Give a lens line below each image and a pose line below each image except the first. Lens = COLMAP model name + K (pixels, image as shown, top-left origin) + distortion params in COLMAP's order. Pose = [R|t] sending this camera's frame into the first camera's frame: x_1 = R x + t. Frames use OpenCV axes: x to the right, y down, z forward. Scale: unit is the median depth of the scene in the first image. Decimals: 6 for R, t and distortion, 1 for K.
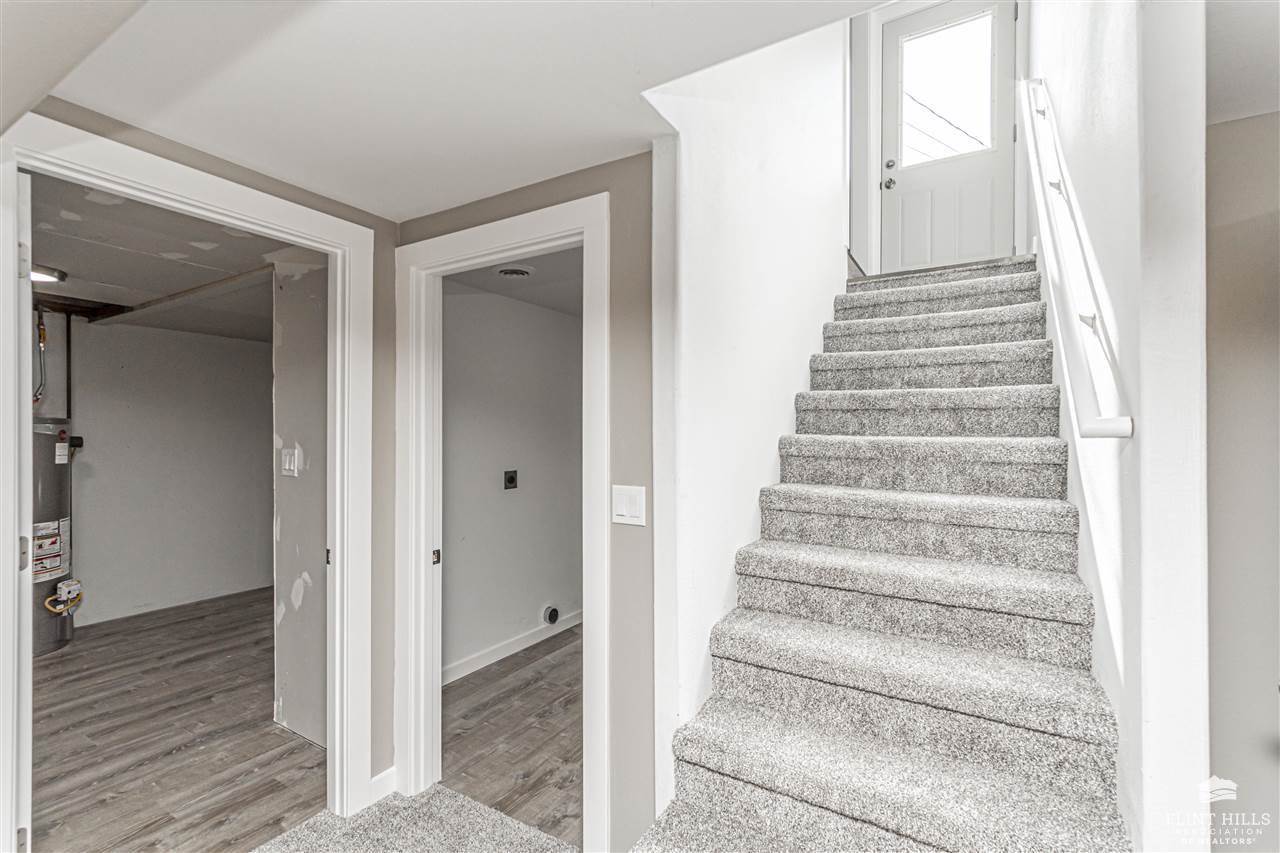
lens RADIAL K [[564.2, 0, 640.9], [0, 564.2, 432.0], [0, 0, 1]] dist [0.003210, 0.000000]
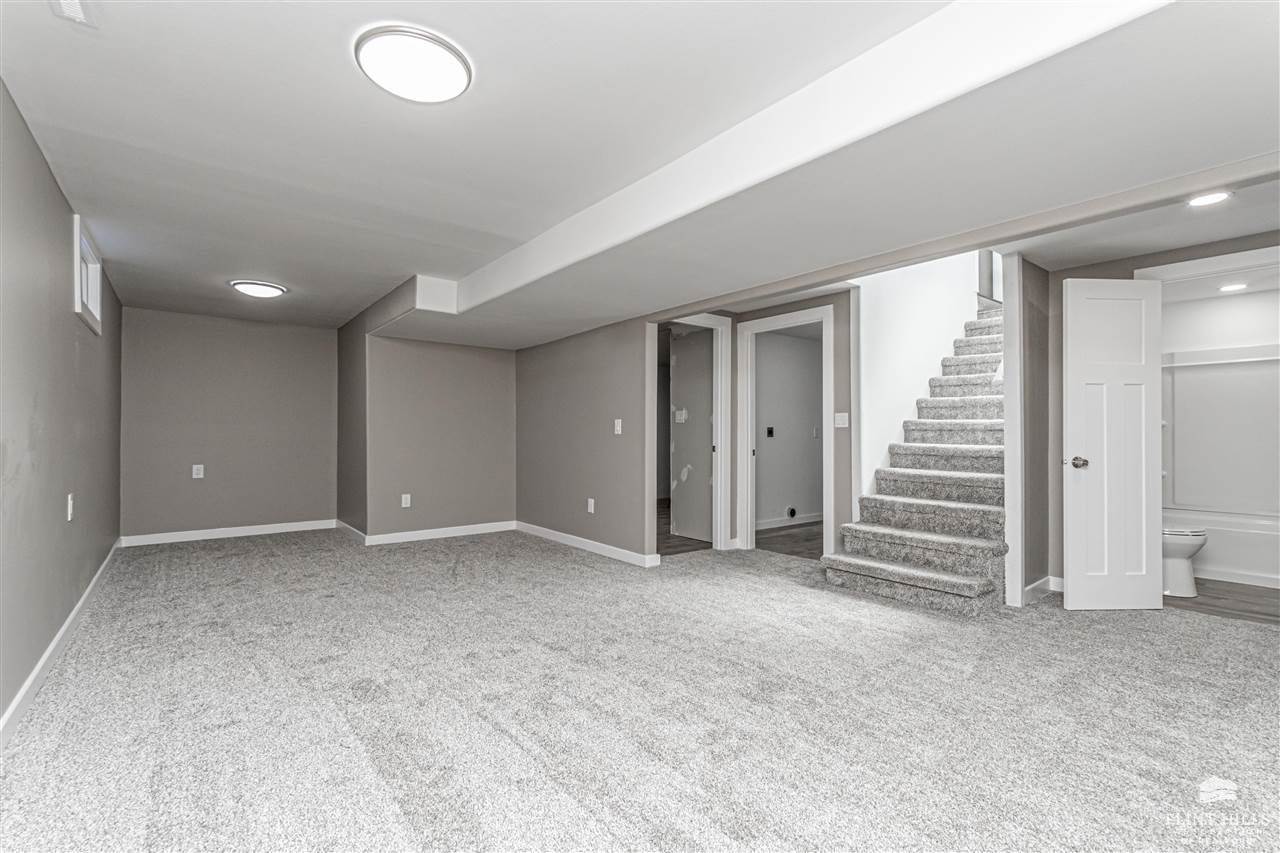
lens RADIAL K [[564.2, 0, 635.2], [0, 564.2, 428.2], [0, 0, 1]] dist [0.003210, 0.000000]
pose [[0.936842, -0.004255, -0.349727, -0.001761], [0.001381, 0.999963, -0.008467, 0.147464], [0.349750, 0.007449, 0.936813, -1.459569]]
